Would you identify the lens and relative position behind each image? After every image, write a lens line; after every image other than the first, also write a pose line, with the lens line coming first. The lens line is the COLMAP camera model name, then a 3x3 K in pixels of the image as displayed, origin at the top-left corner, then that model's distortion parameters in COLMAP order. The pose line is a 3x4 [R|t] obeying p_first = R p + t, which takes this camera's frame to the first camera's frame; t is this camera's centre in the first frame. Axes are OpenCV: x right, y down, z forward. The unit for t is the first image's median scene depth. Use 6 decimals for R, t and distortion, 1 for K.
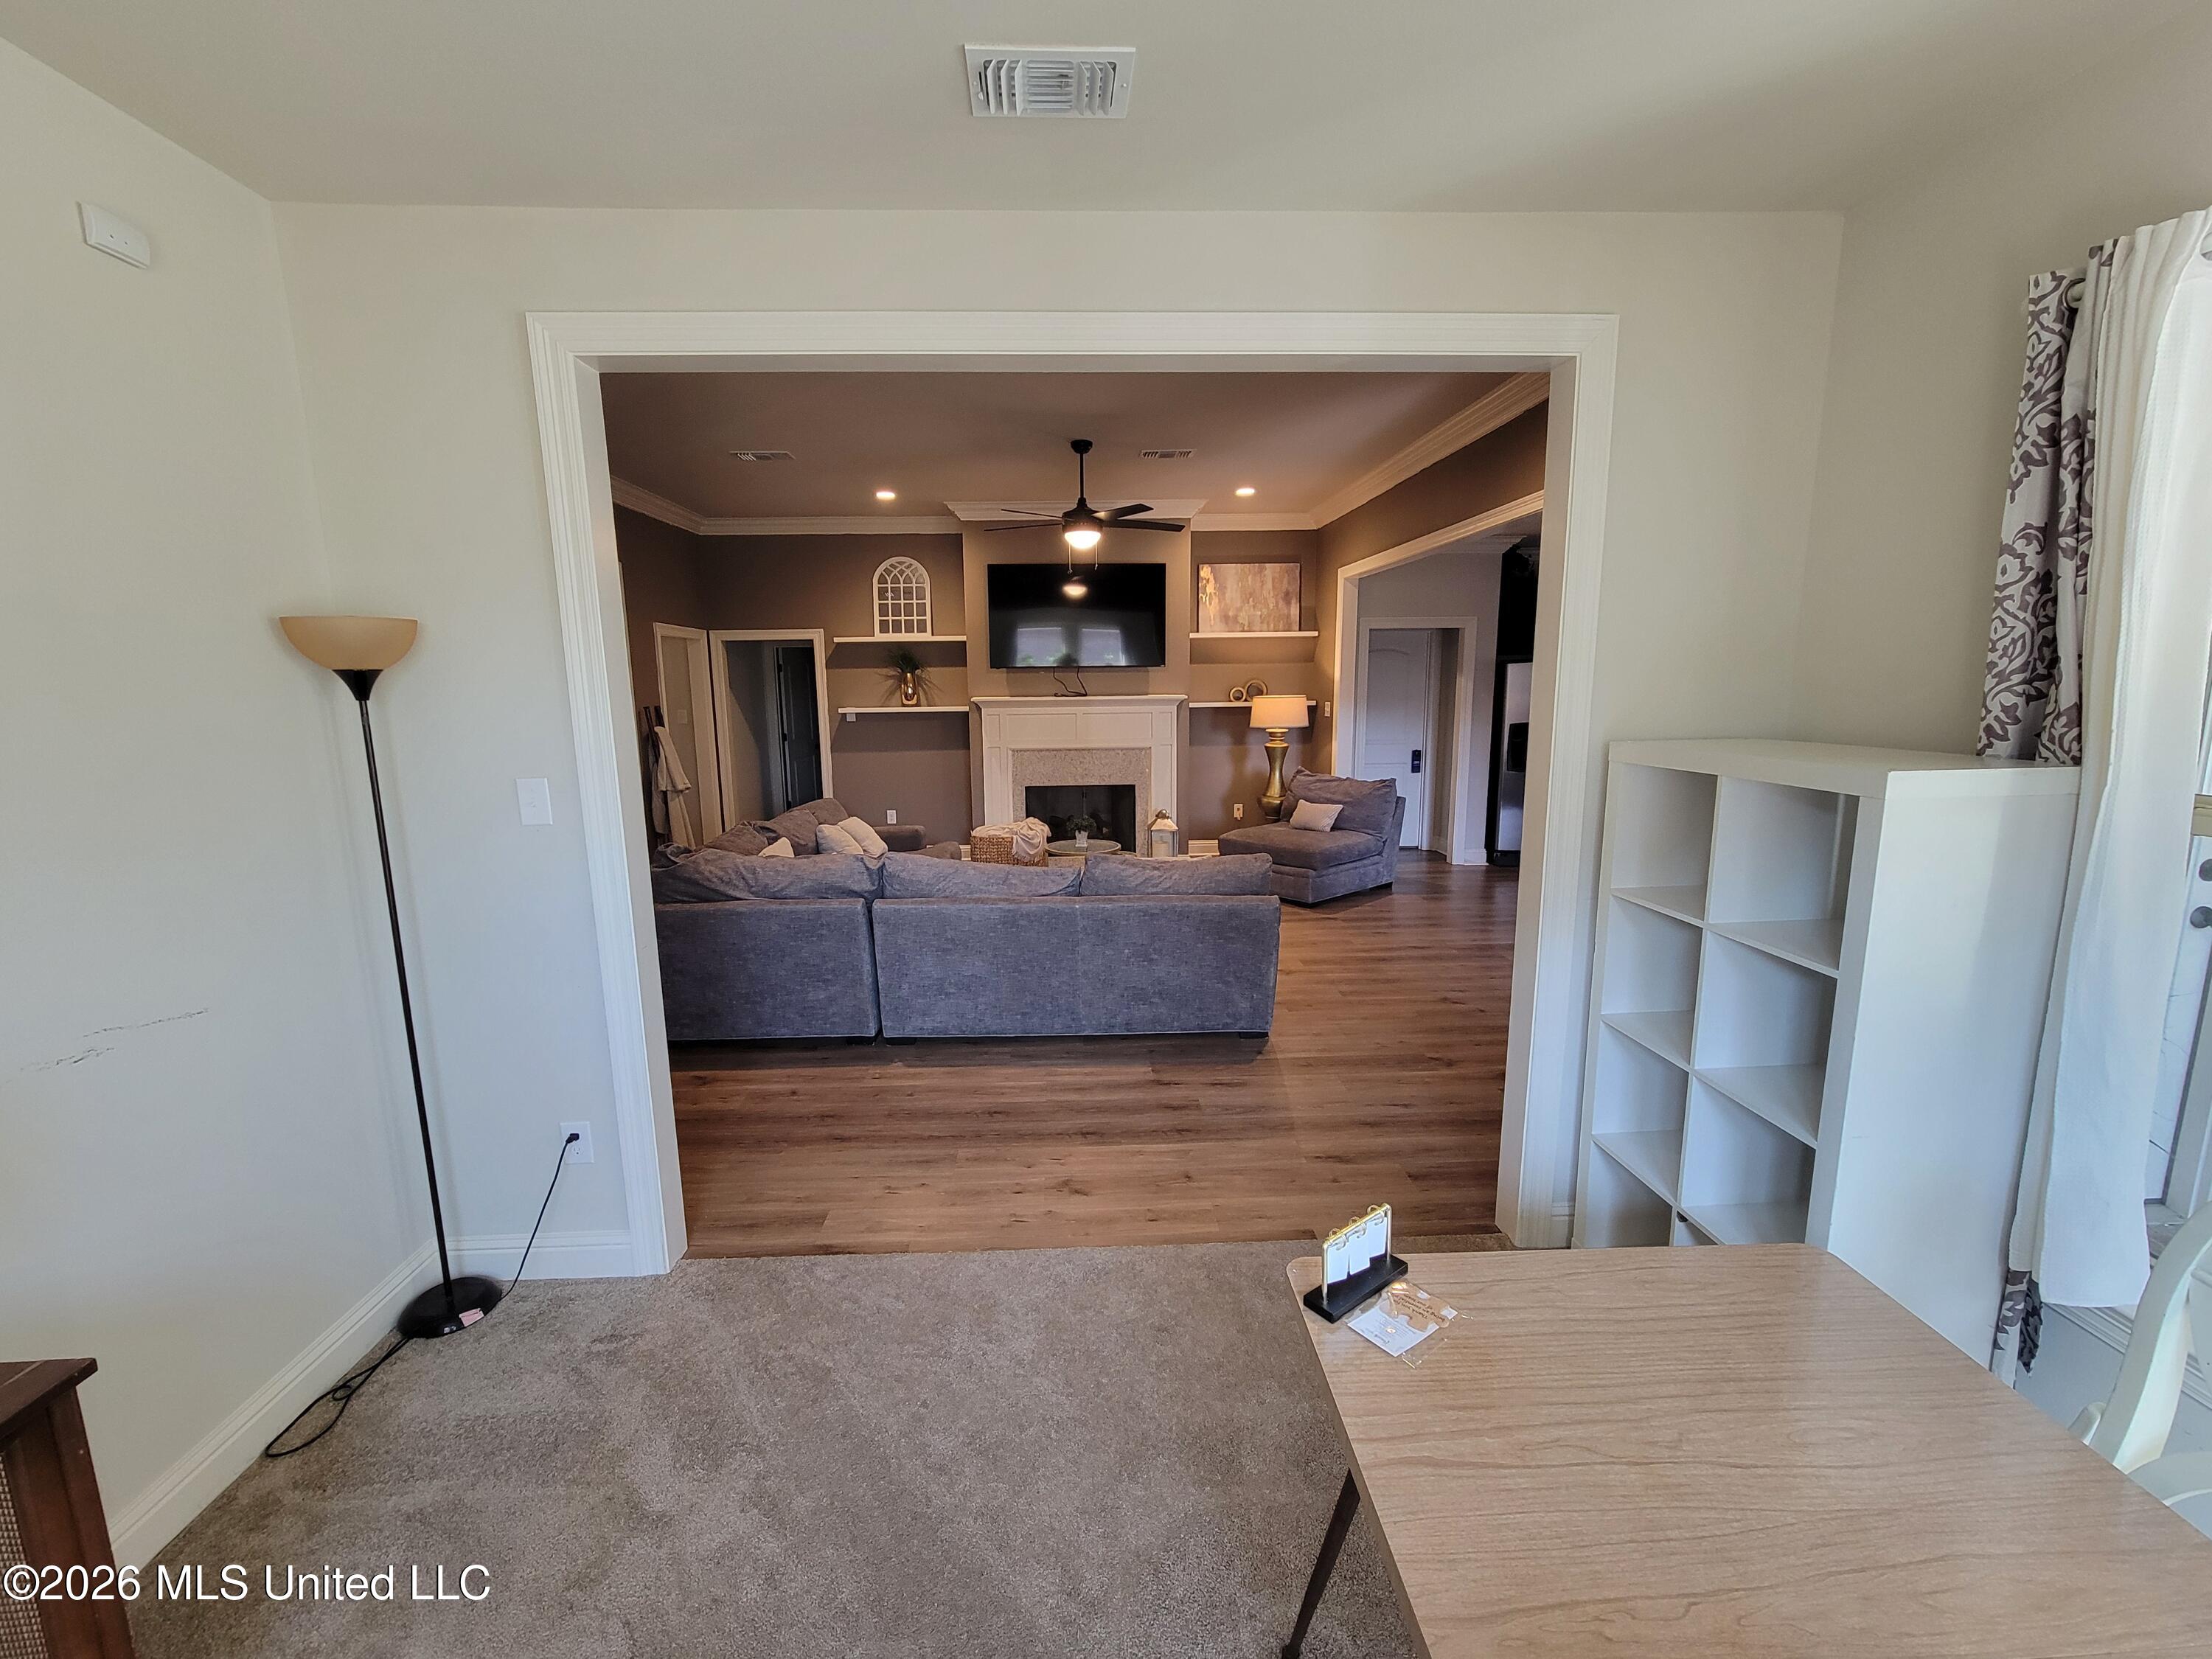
lens RADIAL K [[902.4, 0, 1089.9], [0, 902.4, 829.7], [0, 0, 1]] dist [0.002605, -0.003967]
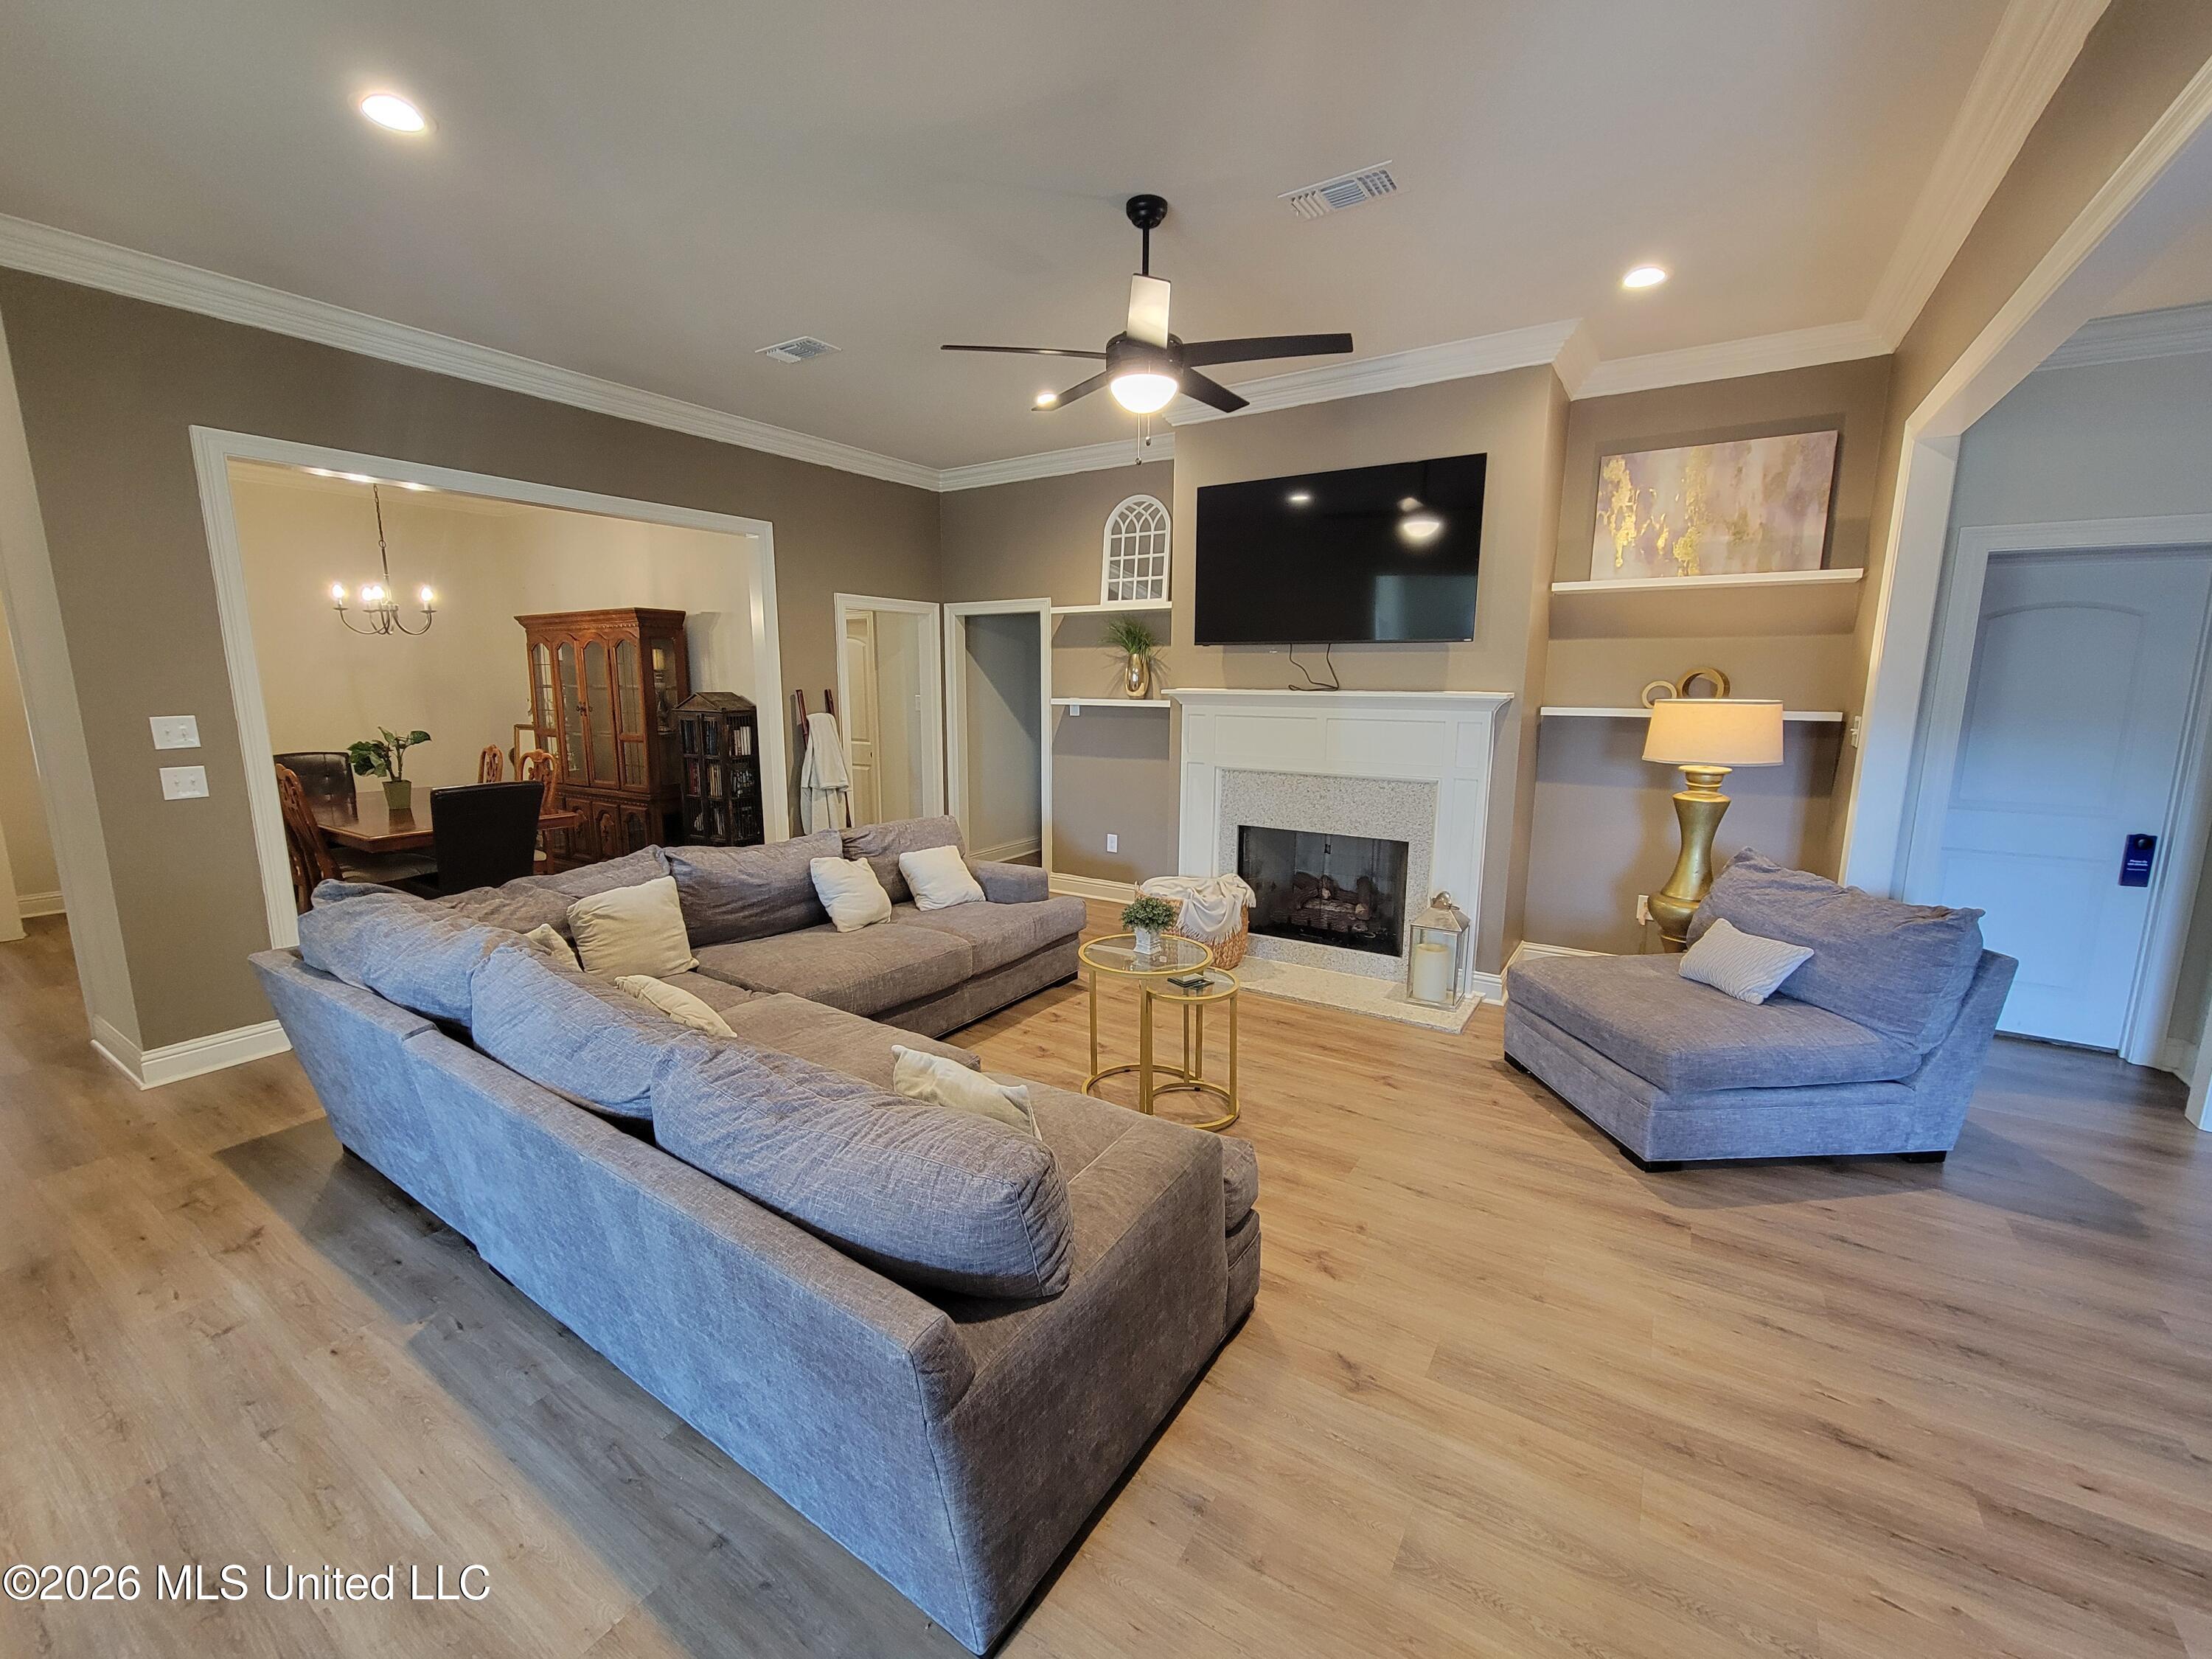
lens RADIAL K [[902.4, 0, 1089.9], [0, 902.4, 829.7], [0, 0, 1]] dist [0.002605, -0.003967]
pose [[0.816217, 0.112171, -0.566751, 0.205146], [-0.107200, 0.993341, 0.042216, -0.058014], [0.567713, 0.026298, 0.822807, 0.378218]]
